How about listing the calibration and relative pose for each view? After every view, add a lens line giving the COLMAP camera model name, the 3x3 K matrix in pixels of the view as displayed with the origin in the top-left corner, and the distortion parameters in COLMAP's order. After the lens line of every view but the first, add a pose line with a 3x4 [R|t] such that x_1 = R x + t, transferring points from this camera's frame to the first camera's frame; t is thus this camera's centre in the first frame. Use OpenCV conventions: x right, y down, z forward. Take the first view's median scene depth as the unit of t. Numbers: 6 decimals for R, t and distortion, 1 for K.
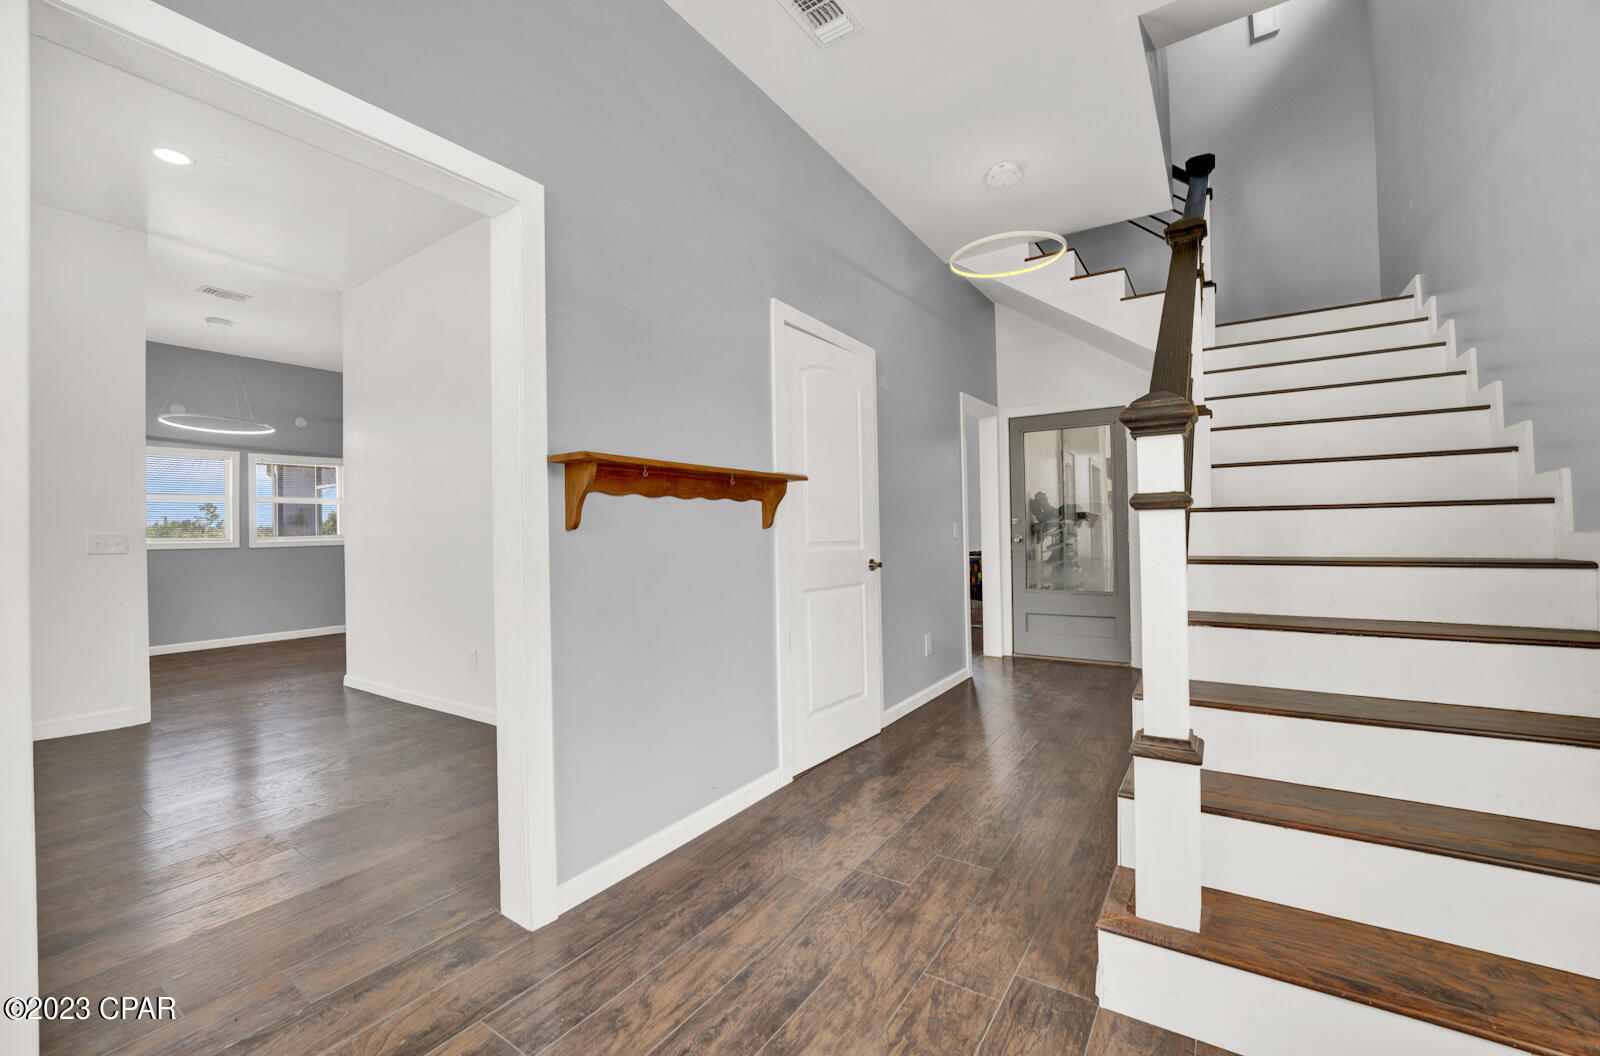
lens RADIAL K [[653.5, 0, 800.0], [0, 653.5, 528.0], [0, 0, 1]] dist [-0.020818, 0.000087]
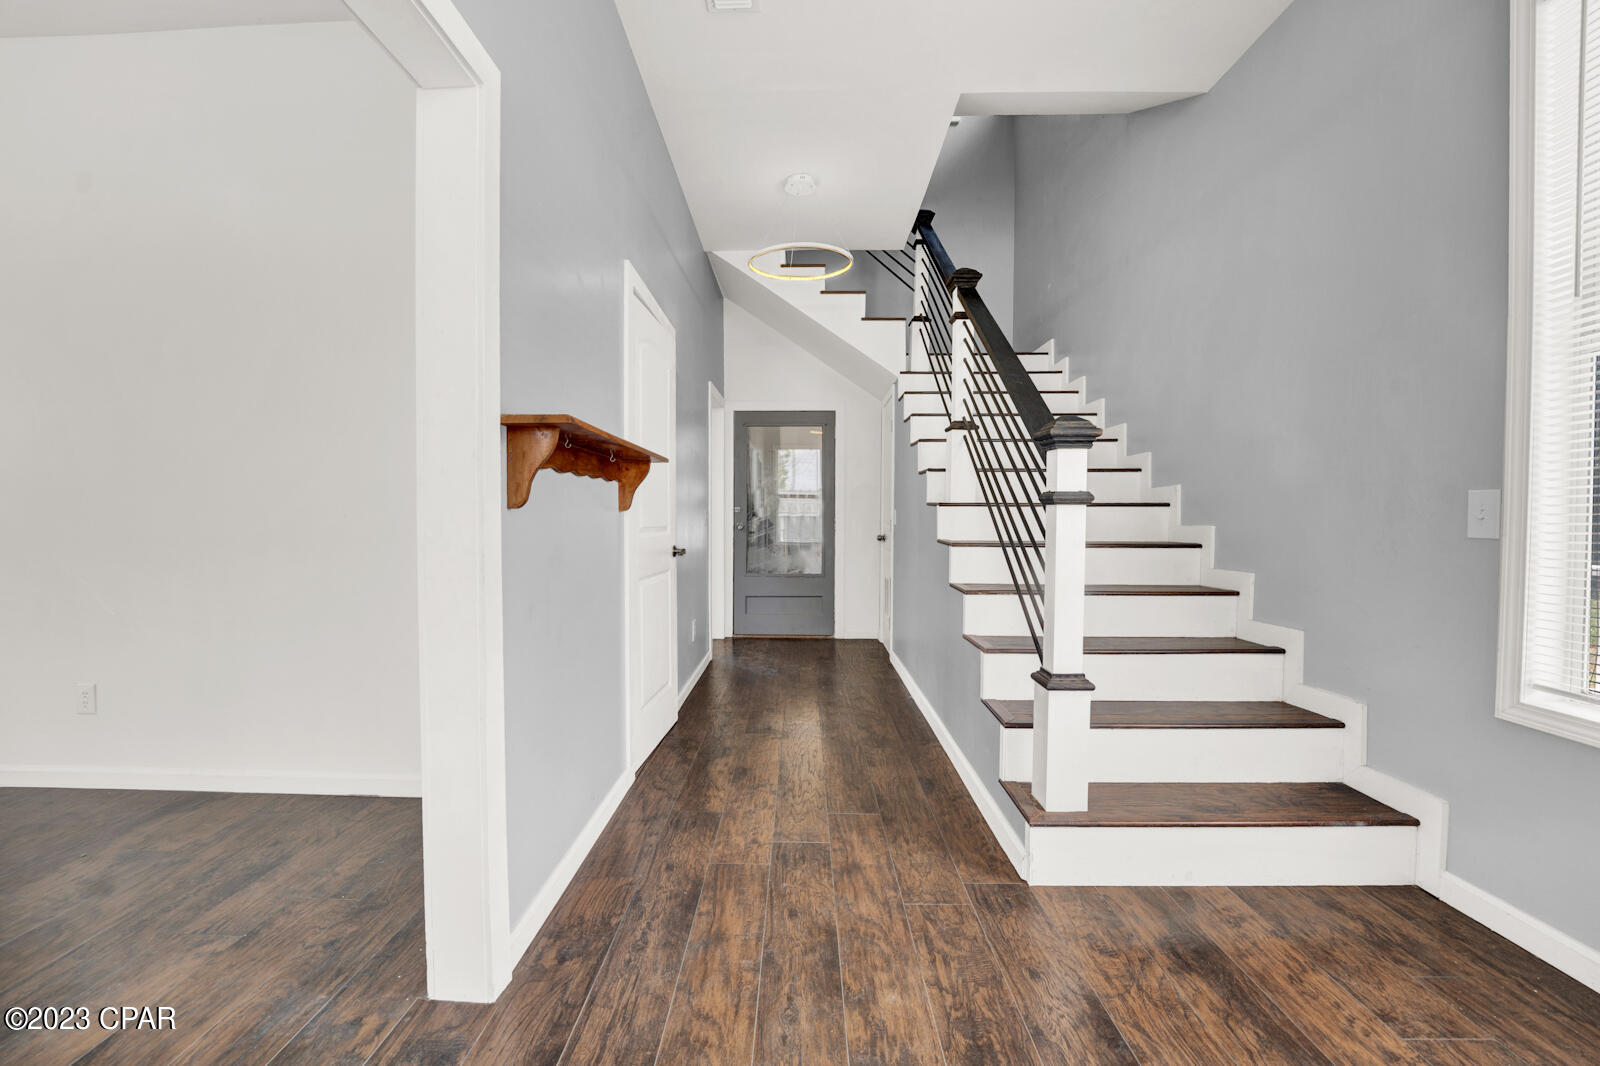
lens RADIAL K [[668.2, 0, 793.0], [0, 668.2, 536.5], [0, 0, 1]] dist [-0.021161, 0.000963]
pose [[0.846201, 0.002101, 0.532860, -0.509786], [-0.018788, 0.999488, 0.025895, 0.010281], [-0.532532, -0.031924, 0.845807, 0.112488]]
